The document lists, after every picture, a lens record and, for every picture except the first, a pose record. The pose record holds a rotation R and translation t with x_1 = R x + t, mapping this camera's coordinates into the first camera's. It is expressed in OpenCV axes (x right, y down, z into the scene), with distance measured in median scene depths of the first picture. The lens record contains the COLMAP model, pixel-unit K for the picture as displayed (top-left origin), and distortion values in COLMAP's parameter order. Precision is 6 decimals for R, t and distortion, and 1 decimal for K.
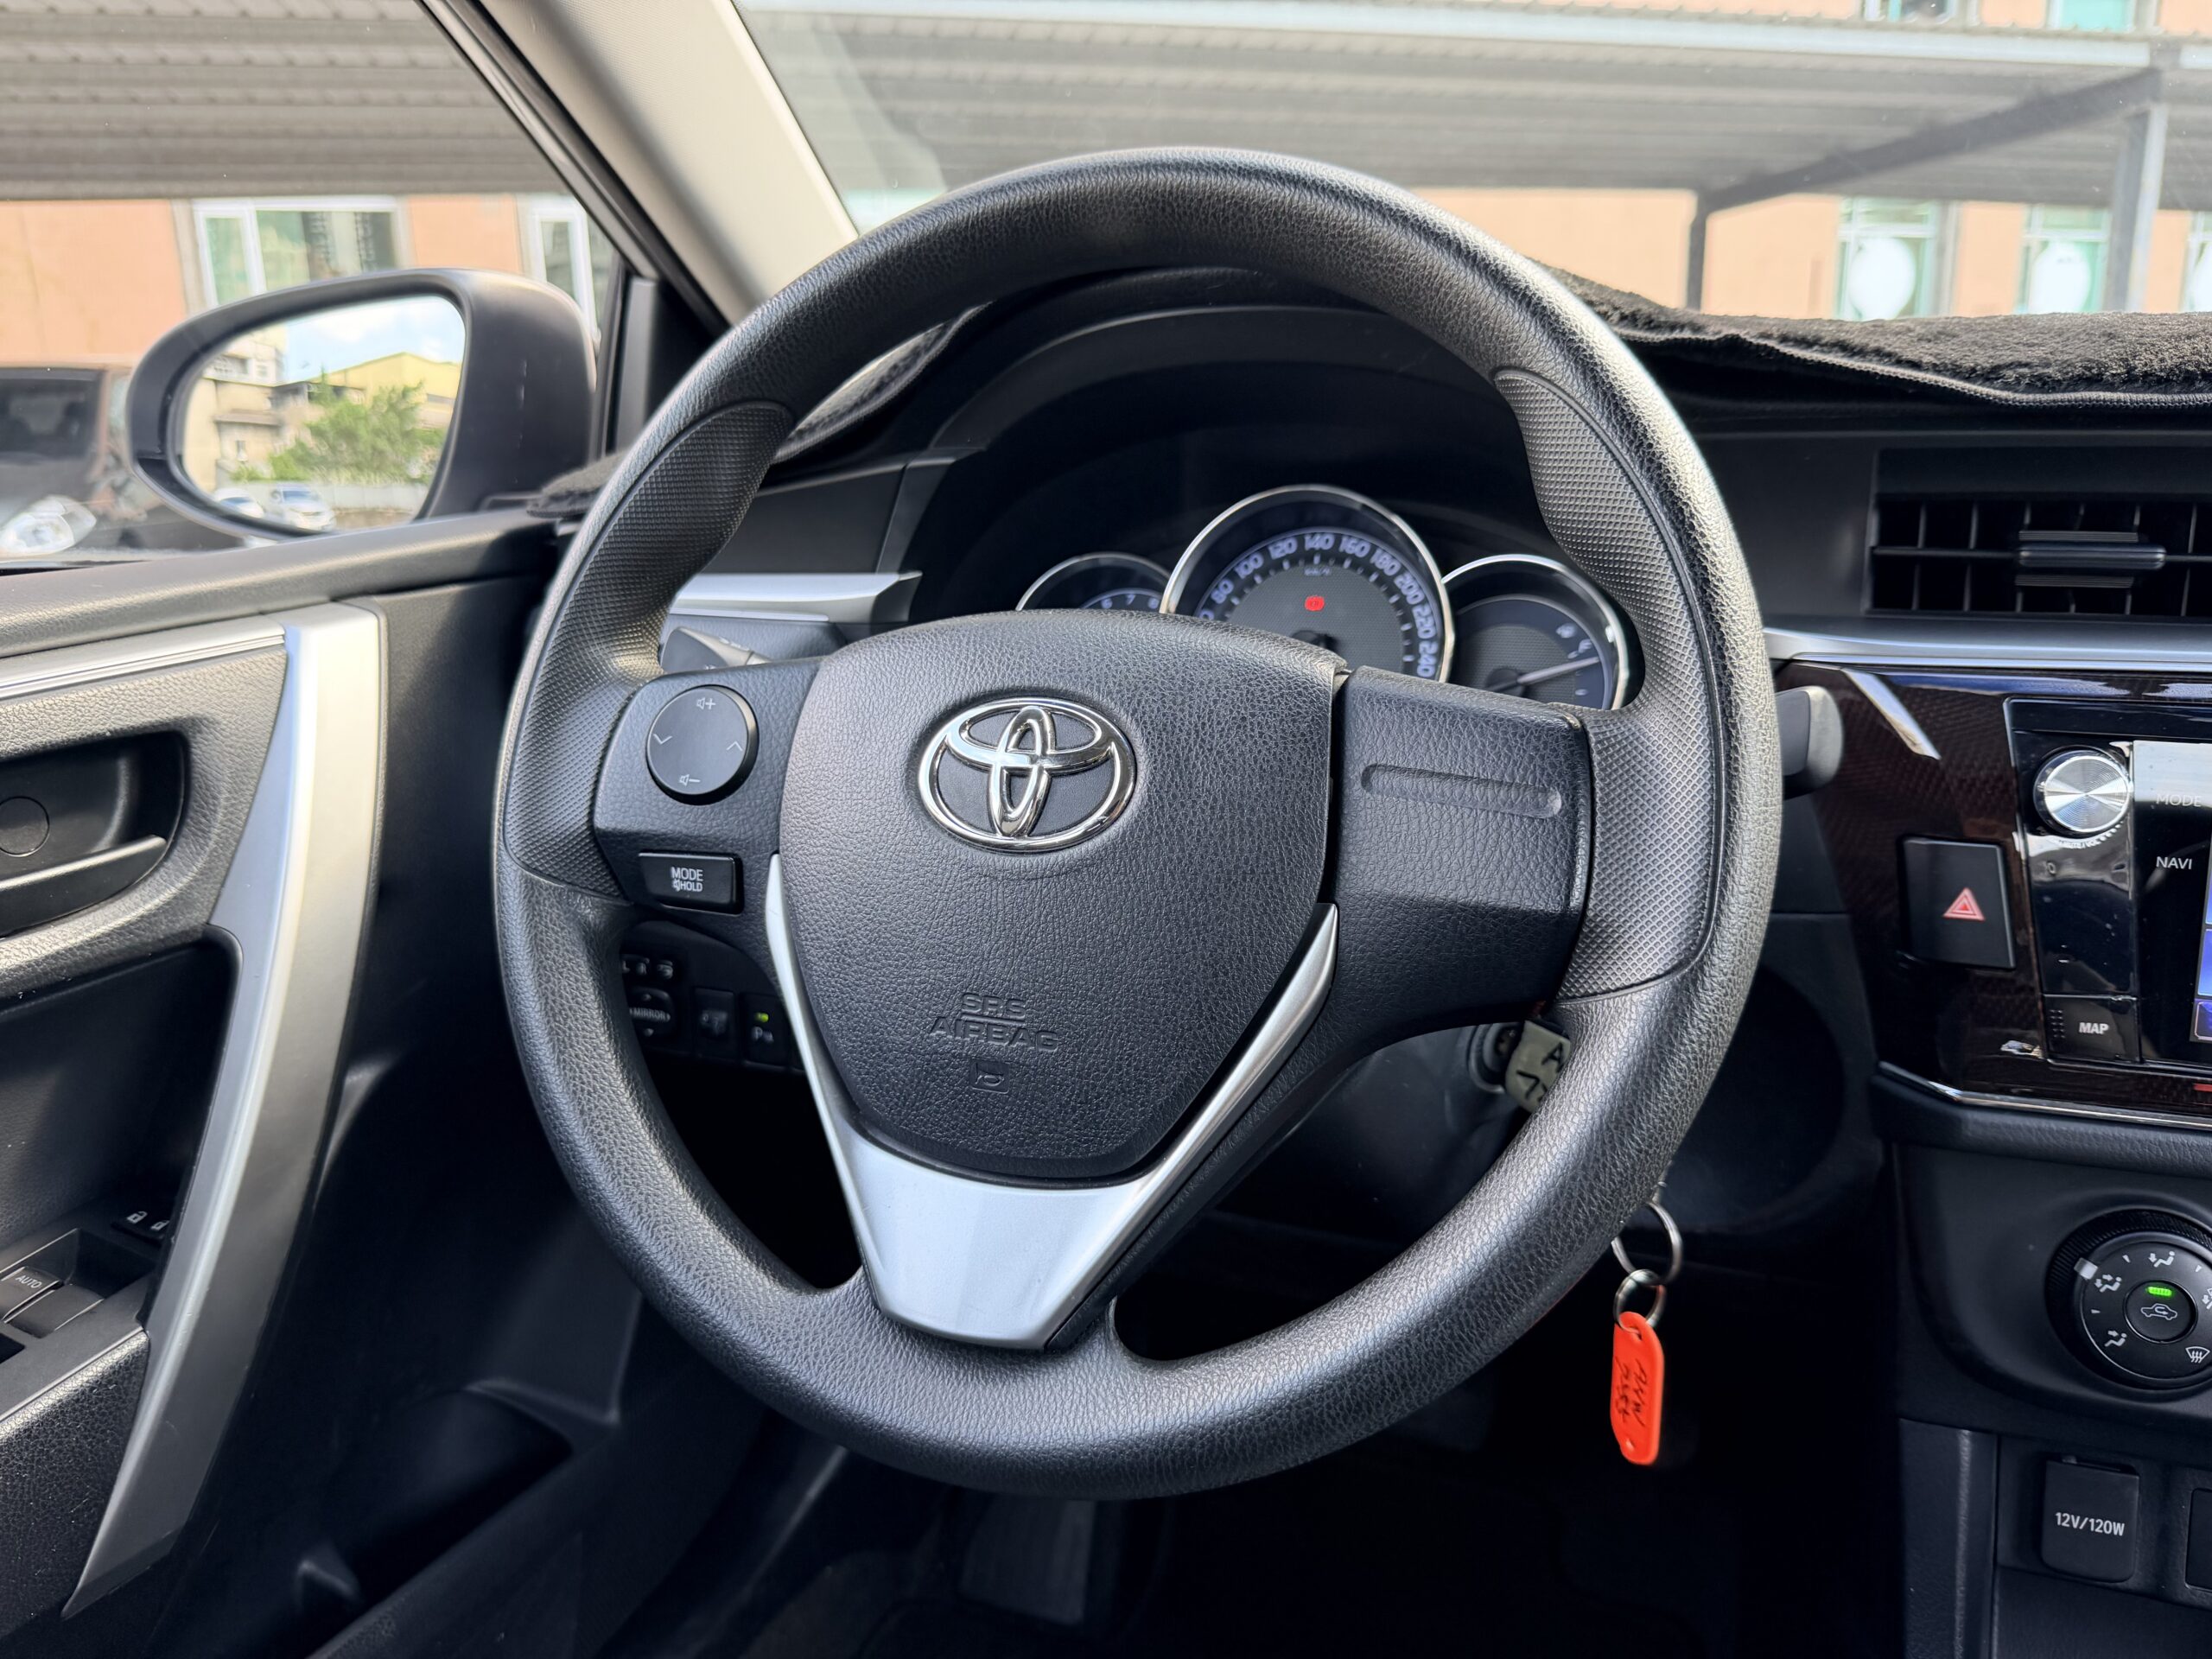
lens RADIAL K [[1626.9, 0, 1125.4], [0, 1626.9, 830.2], [0, 0, 1]] dist [0.072670, -0.059320]
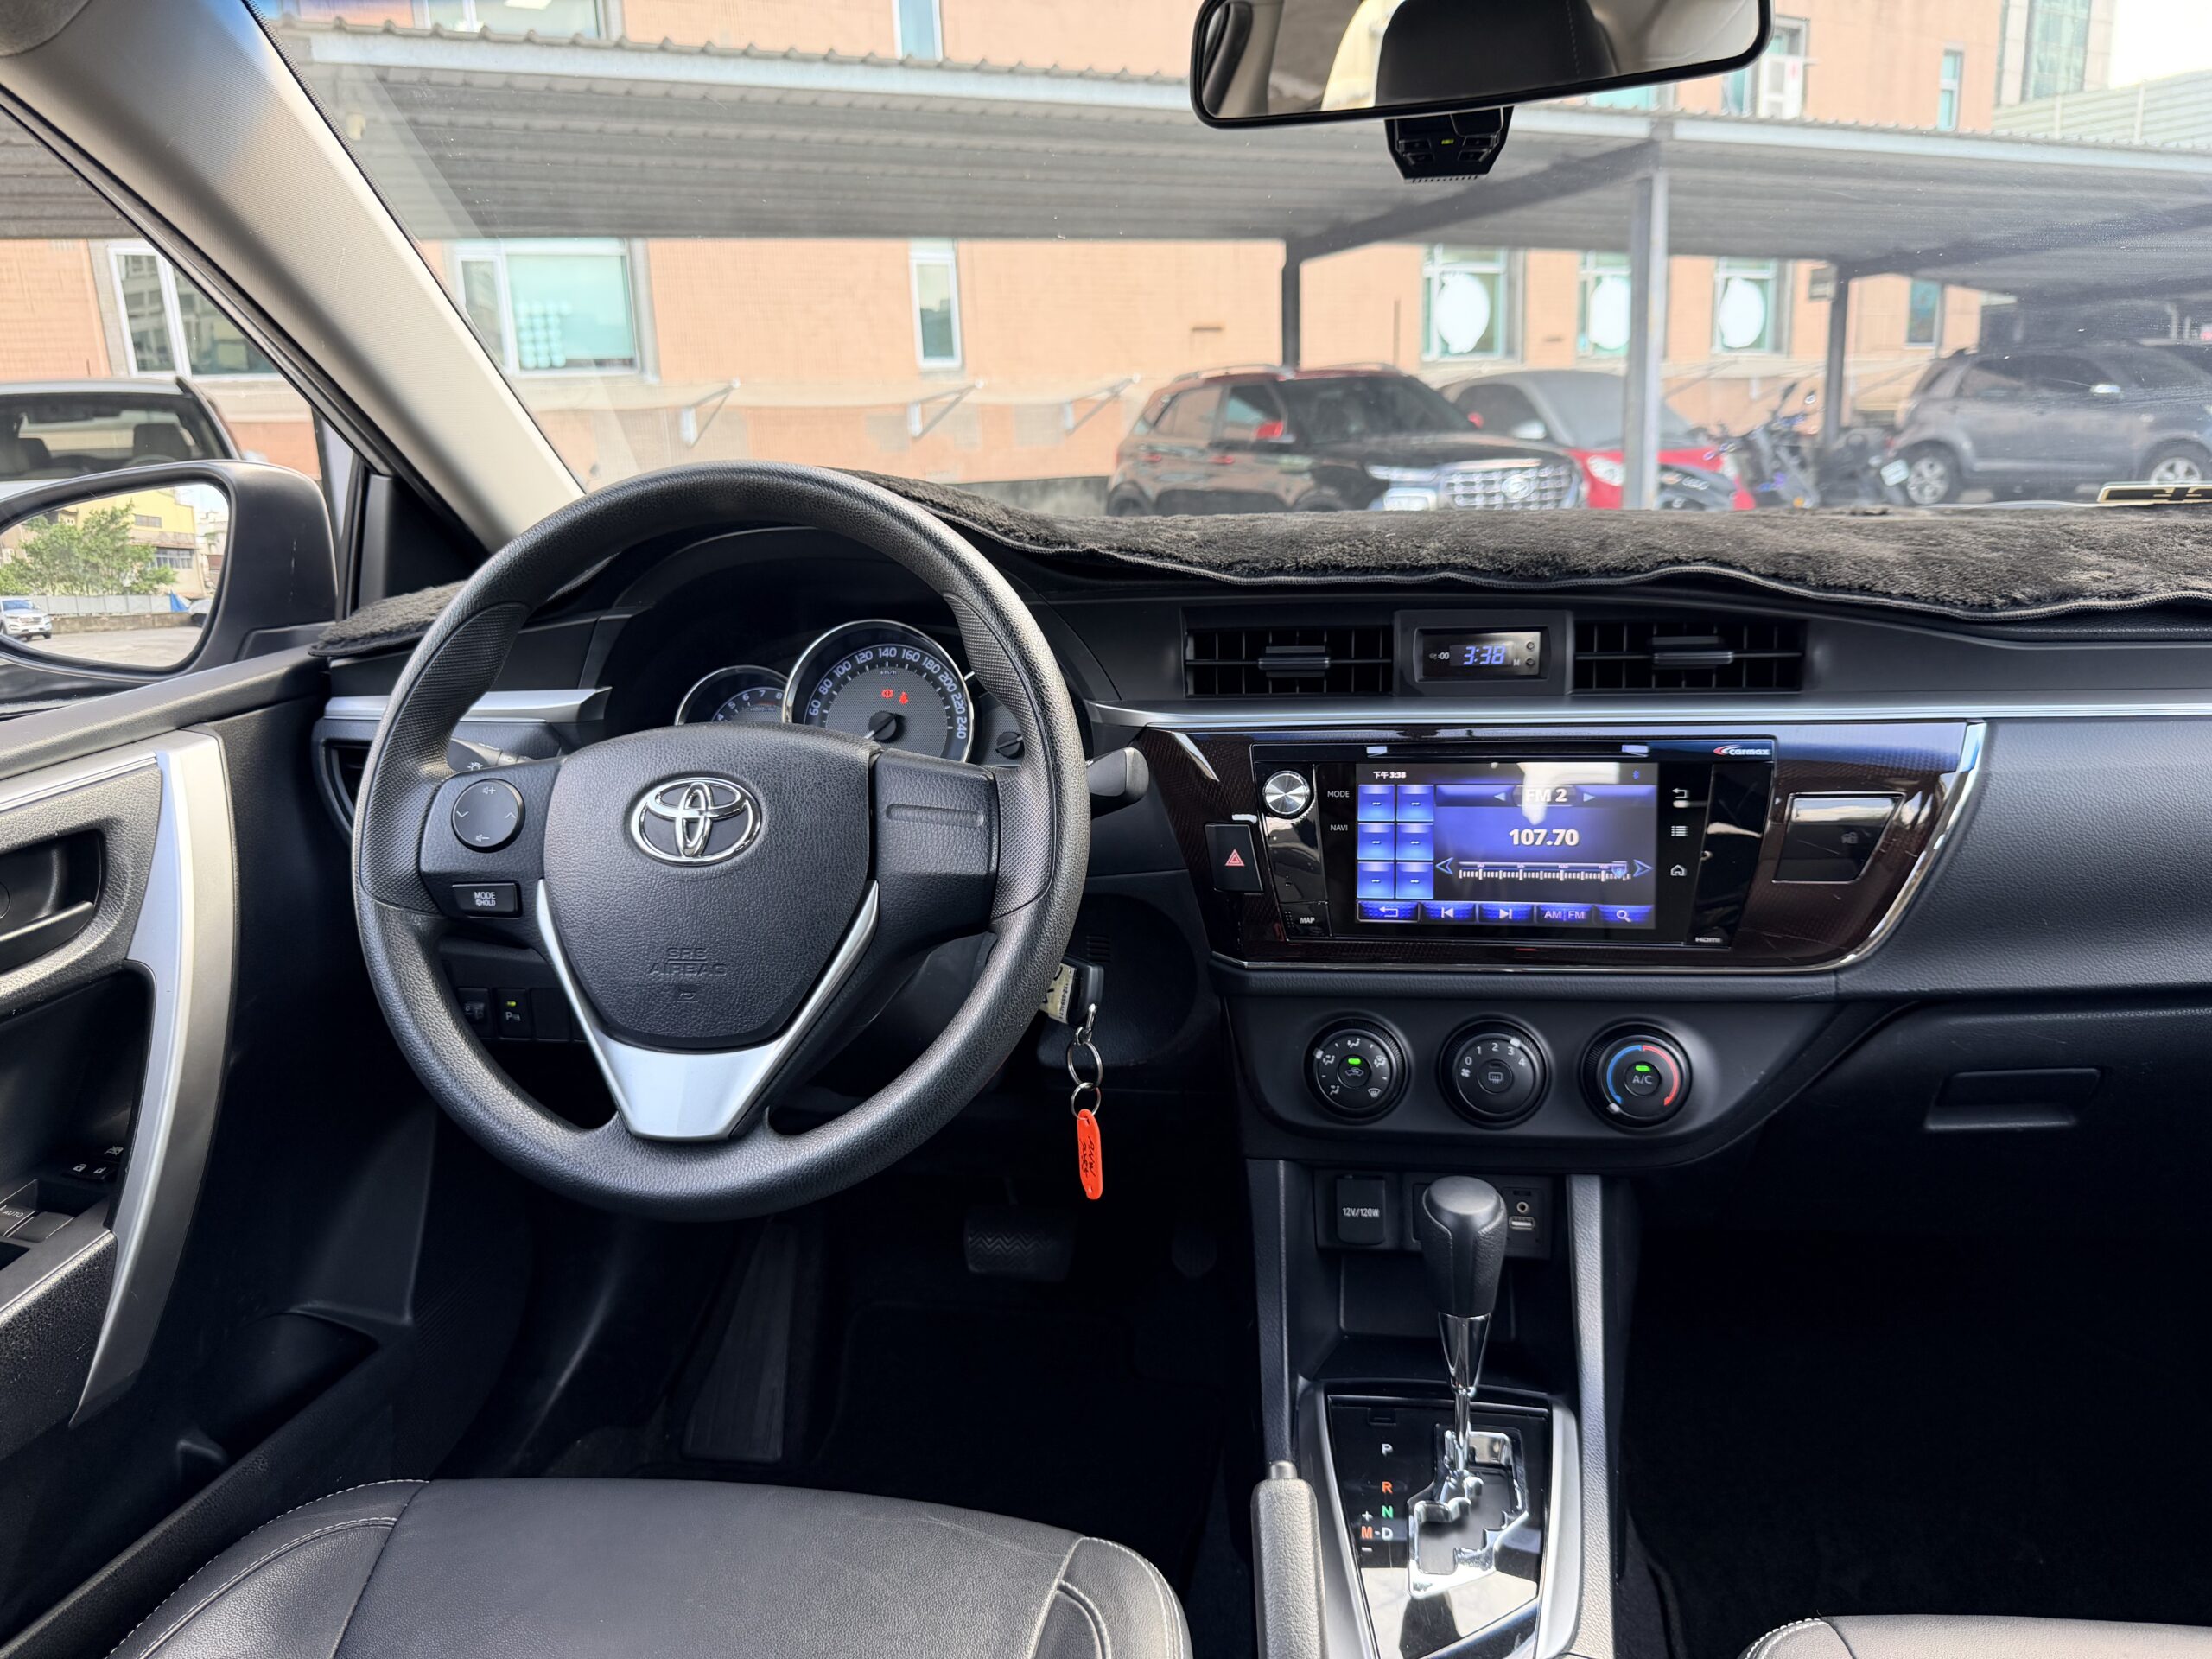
lens RADIAL K [[1626.9, 0, 1115.5], [0, 1626.9, 827.5], [0, 0, 1]] dist [0.072670, -0.059320]
pose [[0.979859, -0.067647, 0.187881, 0.038953], [0.070150, 0.997514, -0.006698, 0.012382], [-0.186961, 0.019743, 0.982169, -0.647928]]
